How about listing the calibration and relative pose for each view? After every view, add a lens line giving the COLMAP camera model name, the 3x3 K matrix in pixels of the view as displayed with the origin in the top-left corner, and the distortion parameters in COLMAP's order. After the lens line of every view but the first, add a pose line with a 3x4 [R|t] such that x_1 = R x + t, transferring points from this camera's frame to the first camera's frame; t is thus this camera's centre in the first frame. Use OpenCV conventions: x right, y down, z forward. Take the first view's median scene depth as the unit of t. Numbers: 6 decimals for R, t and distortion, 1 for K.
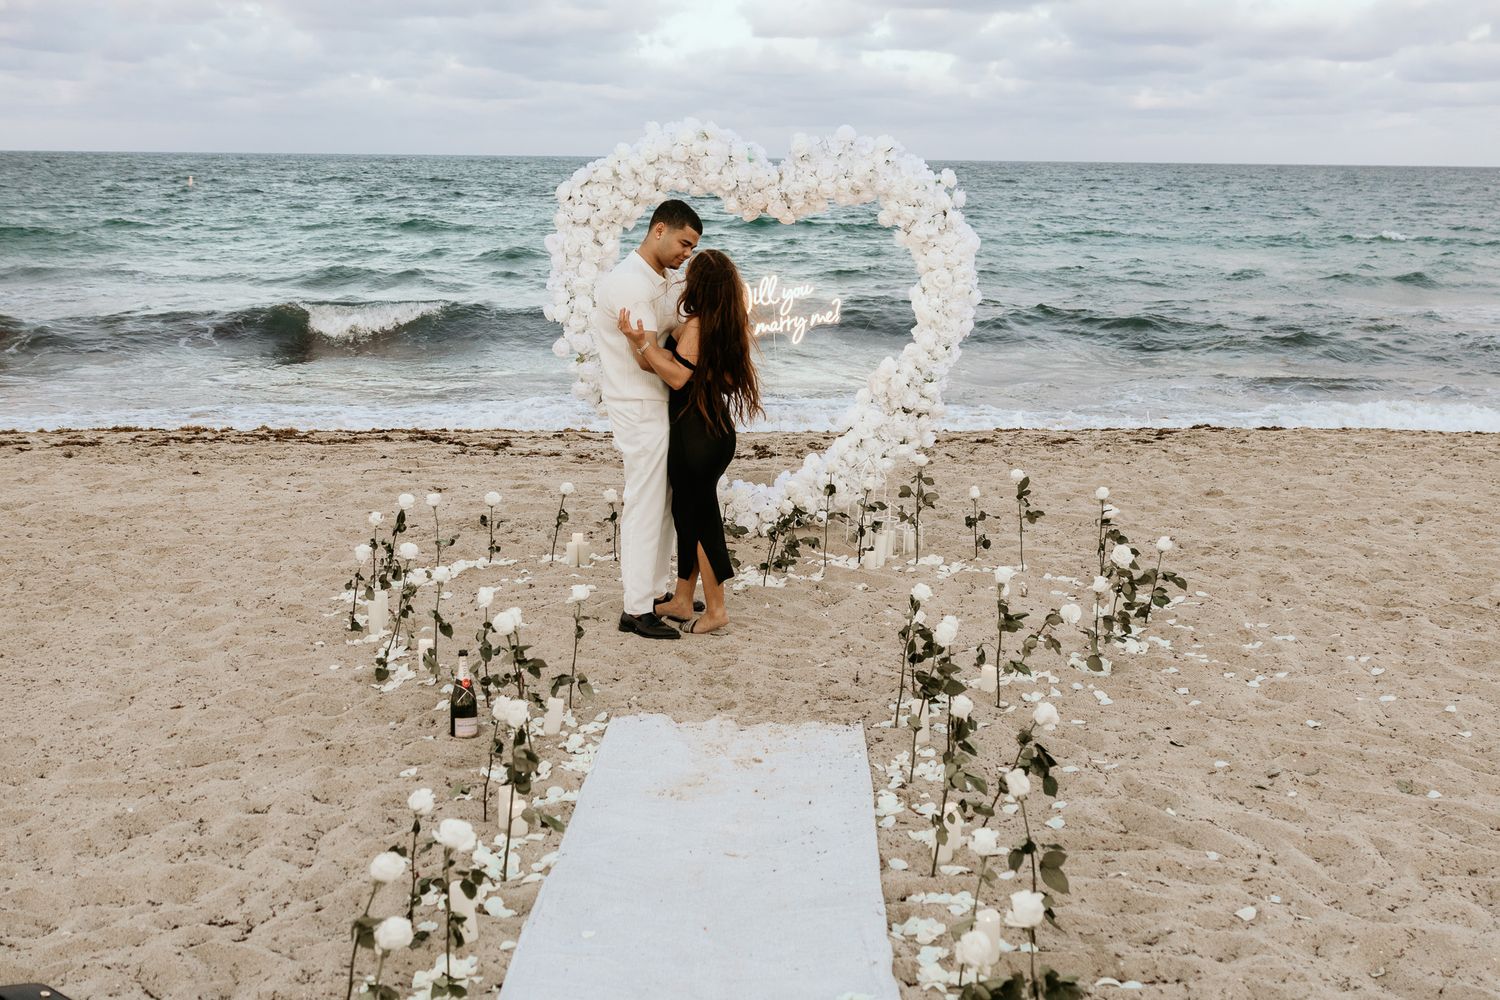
lens RADIAL K [[1633.5, 0, 750.0], [0, 1633.5, 500.0], [0, 0, 1]] dist [-0.003834, 0.000860]
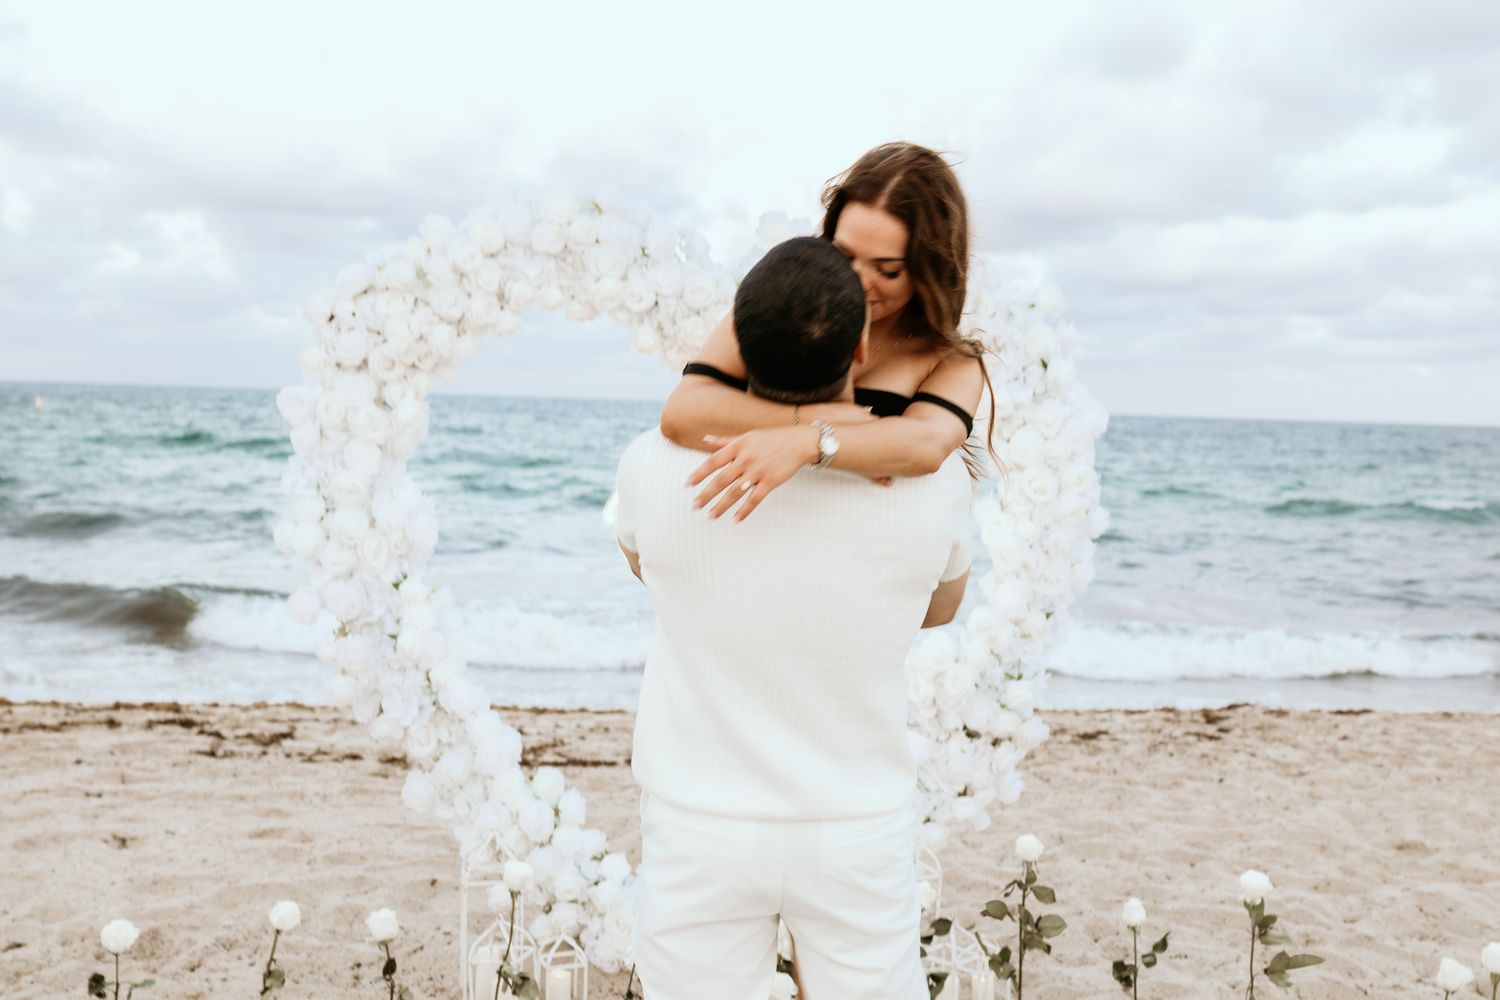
lens RADIAL K [[1660.6, 0, 756.5], [0, 1660.6, 493.7], [0, 0, 1]] dist [-0.018204, 0.009936]
pose [[0.996986, 0.015950, 0.075931, -0.014958], [-0.004627, 0.989121, -0.147029, -0.052945], [-0.077450, 0.146235, 0.986213, 0.474970]]
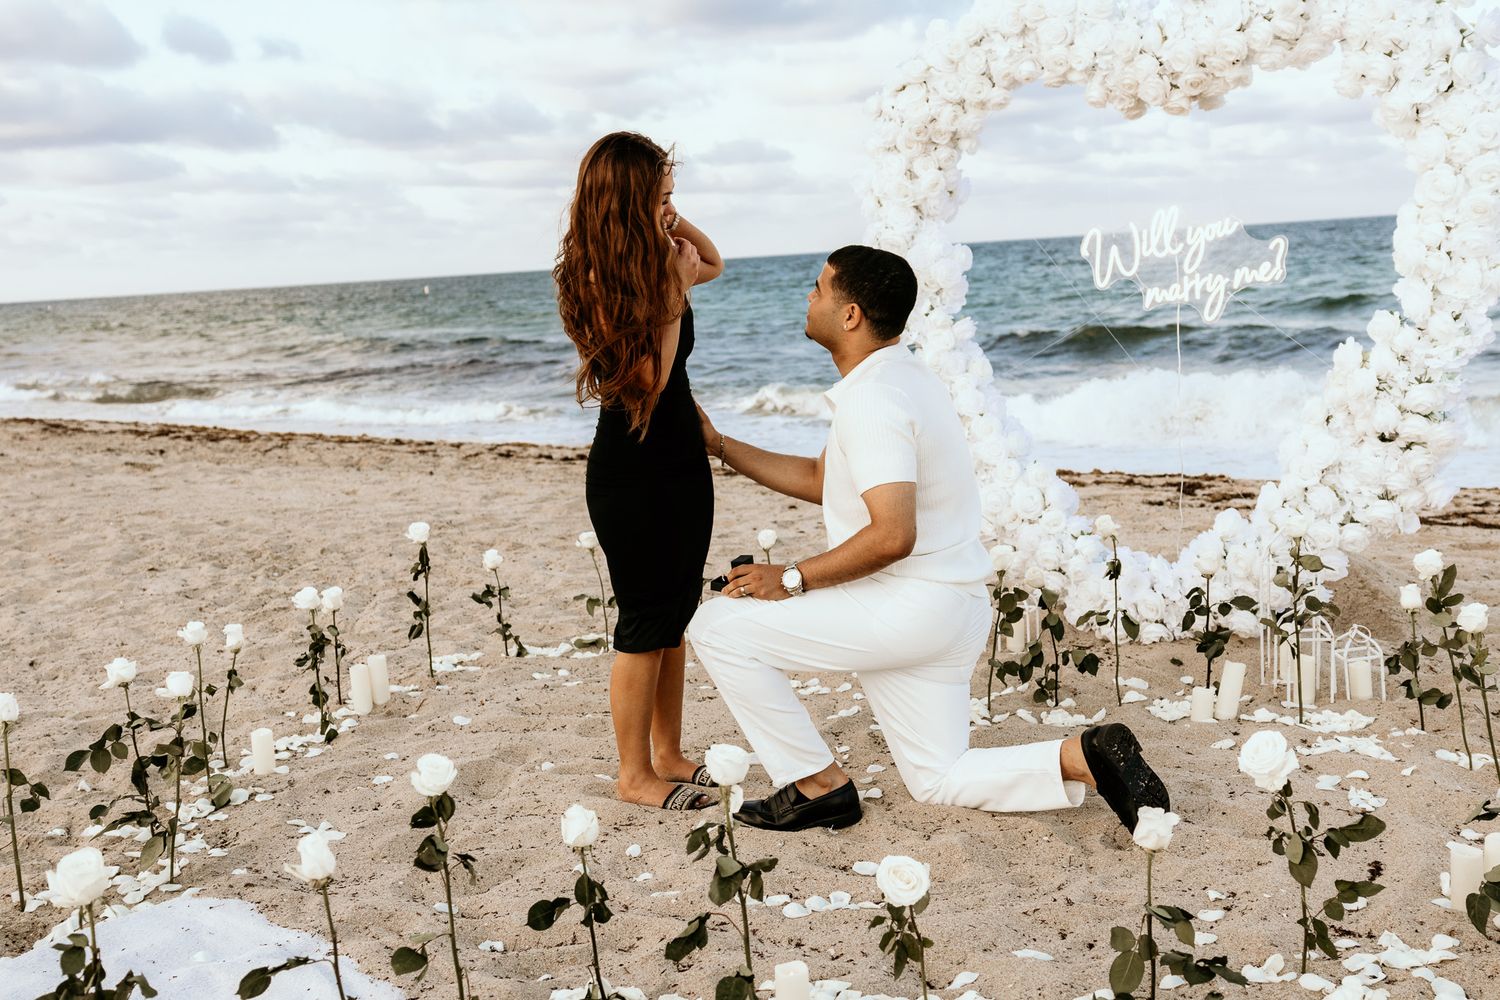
lens RADIAL K [[1633.5, 0, 750.0], [0, 1633.5, 500.0], [0, 0, 1]] dist [-0.003834, 0.000860]
pose [[0.724599, 0.044838, -0.687710, 0.319651], [-0.071499, 0.997387, -0.010306, -0.013978], [0.685452, 0.056638, 0.725912, 0.474658]]
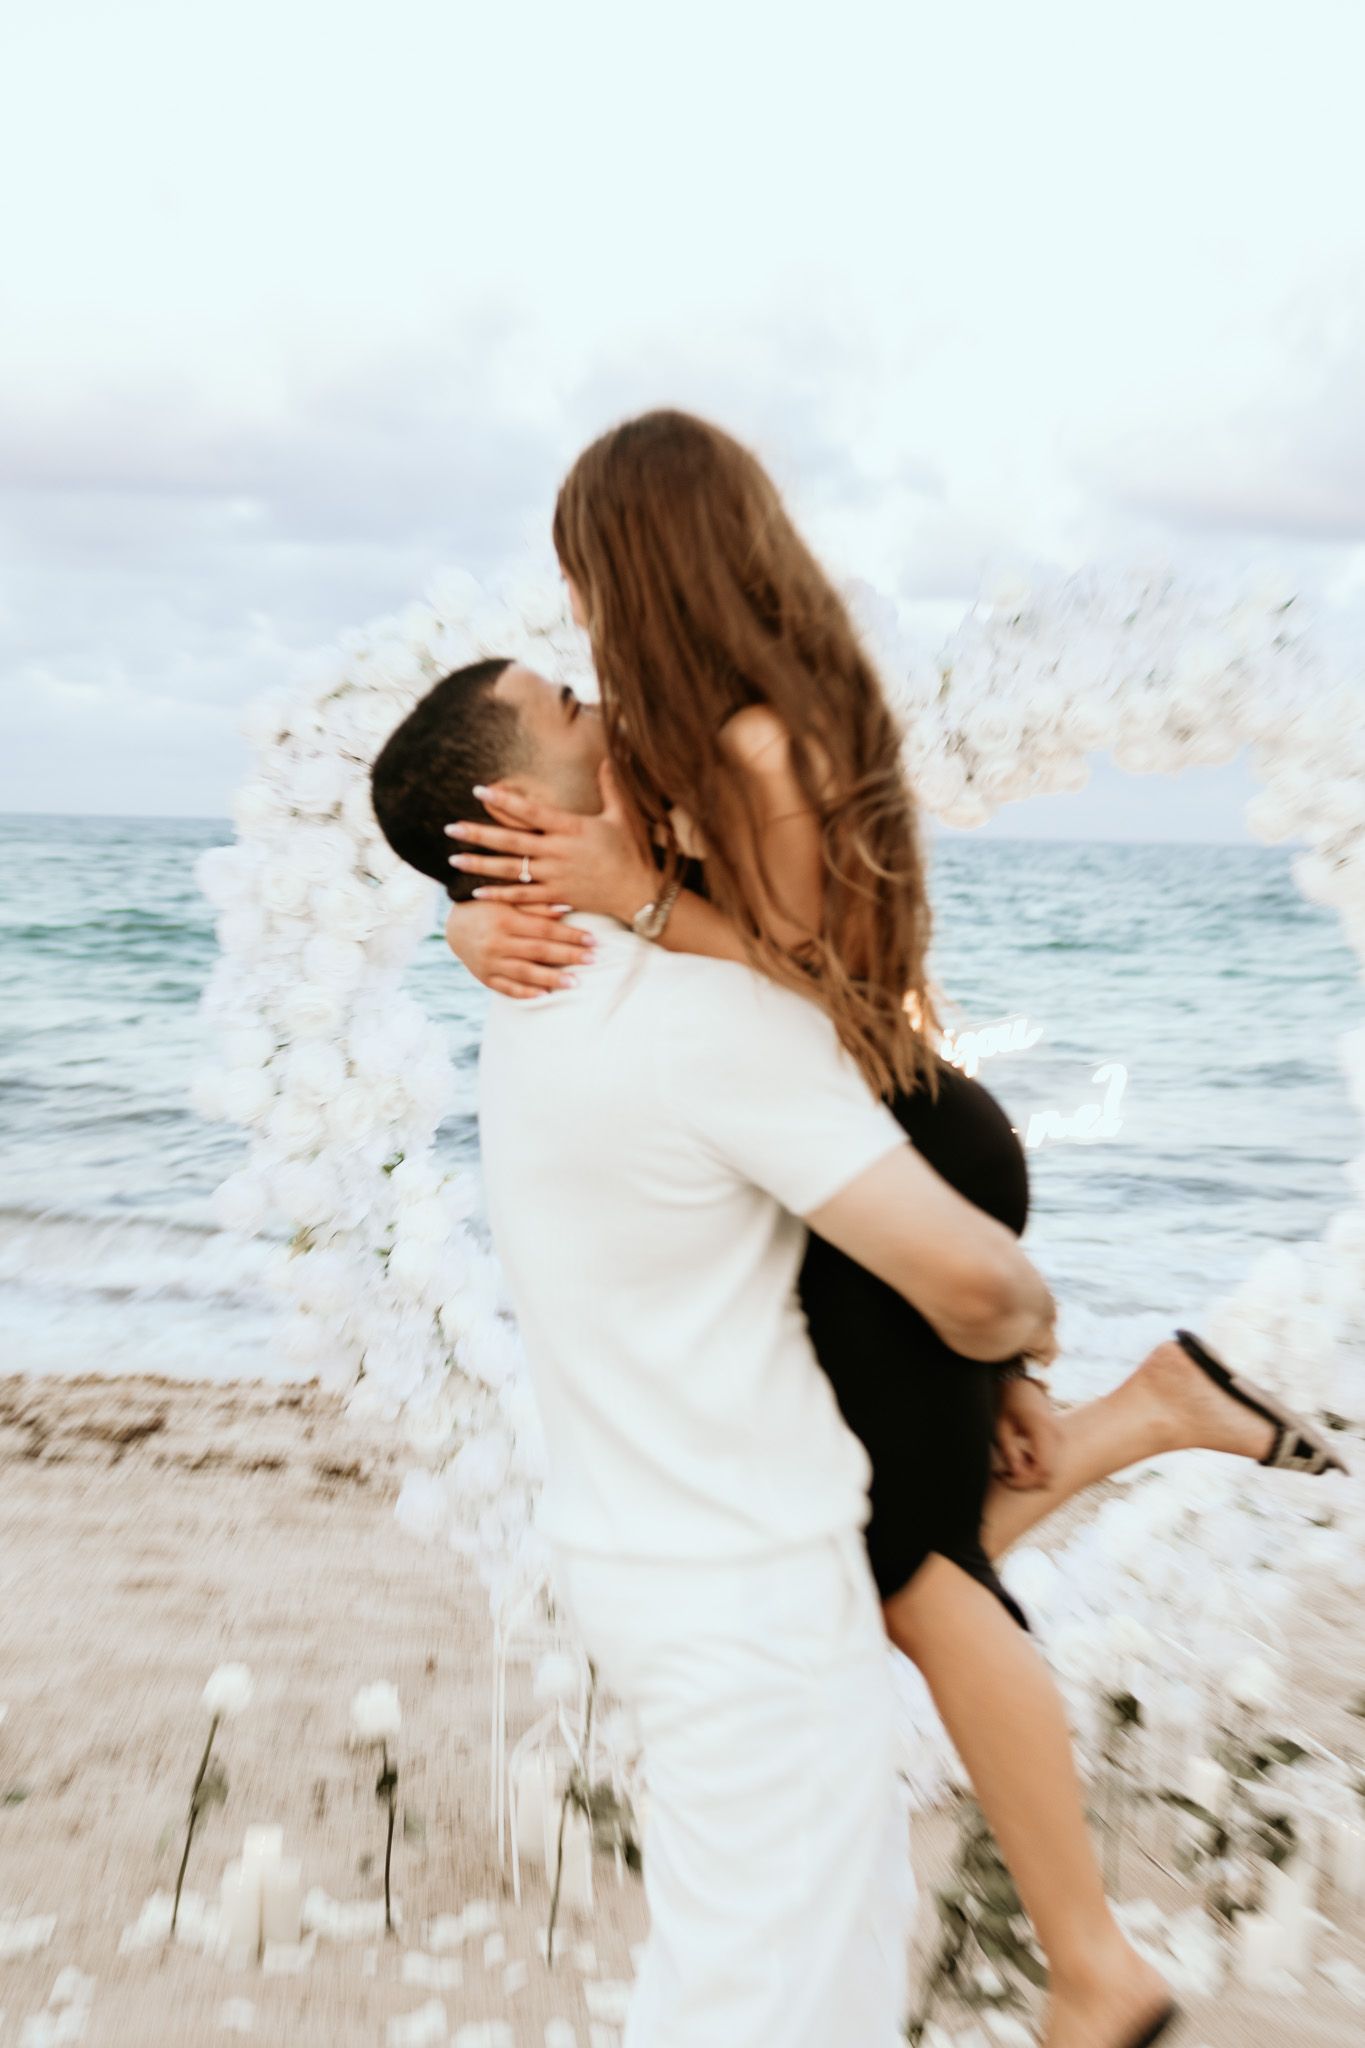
lens RADIAL K [[3082.6, 0, 682.5], [0, 3082.6, 1024.0], [0, 0, 1]] dist [0.022154, 0.012026]
pose [[0.999814, 0.016085, -0.010649, -0.024749], [-0.017419, 0.989977, -0.140153, -0.045855], [0.008288, 0.140313, 0.990073, 0.407542]]
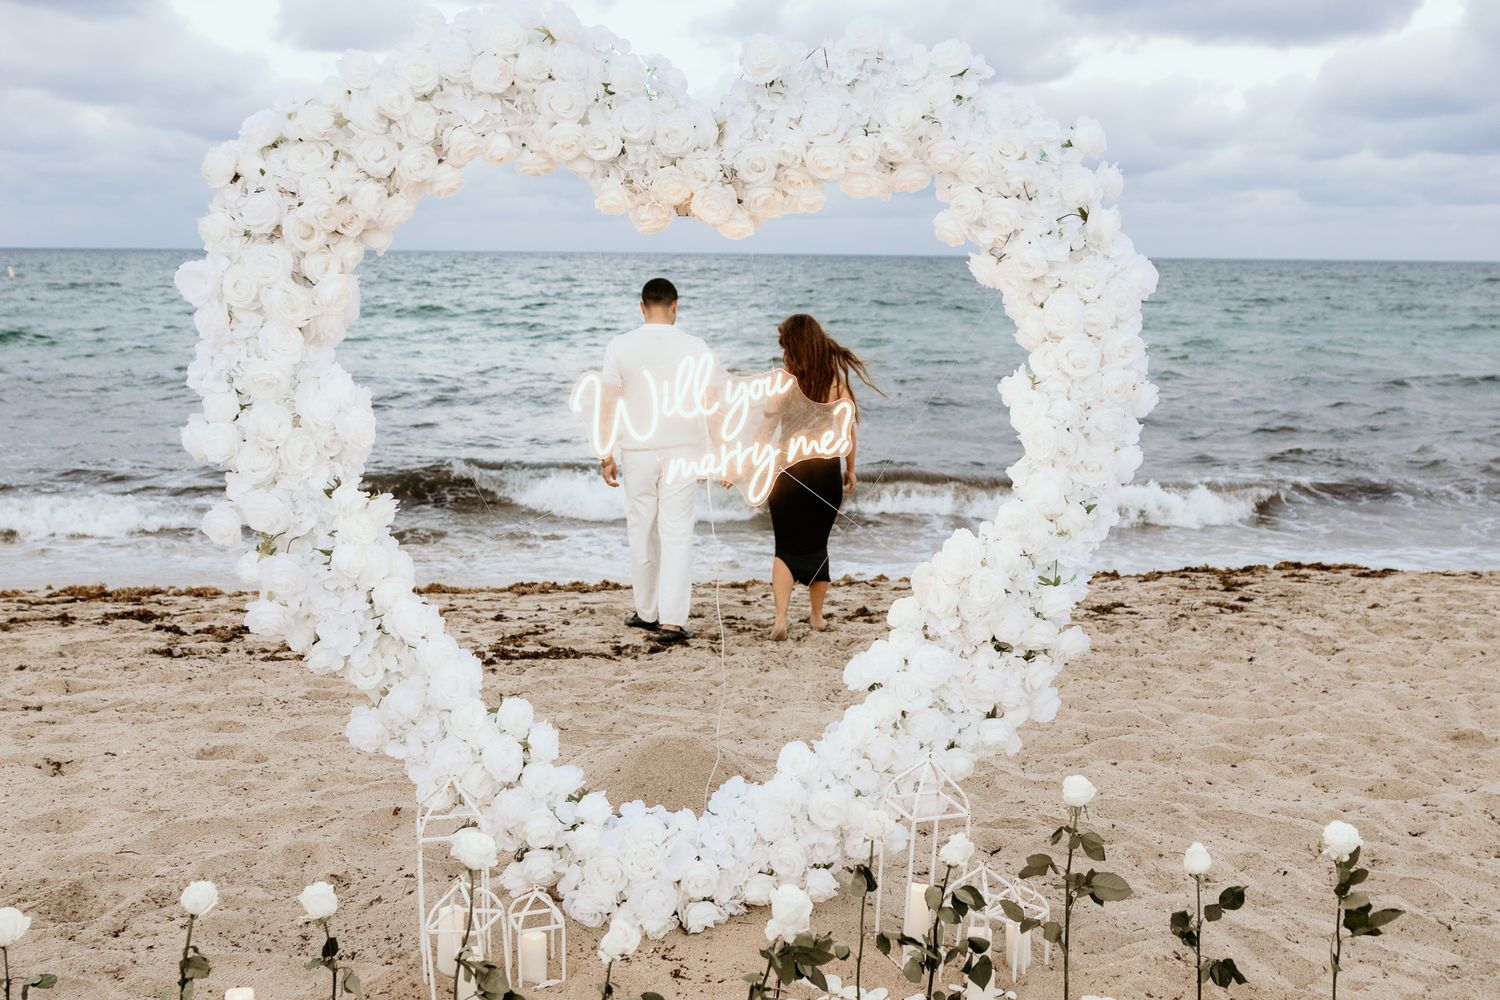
lens RADIAL K [[1663.0, 0, 756.2], [0, 1663.0, 505.7], [0, 0, 1]] dist [-0.023485, 0.005785]
pose [[0.996504, -0.013236, 0.082493, -0.010096], [0.017528, 0.998518, -0.051525, -0.072197], [-0.081689, 0.052791, 0.995259, 0.549792]]
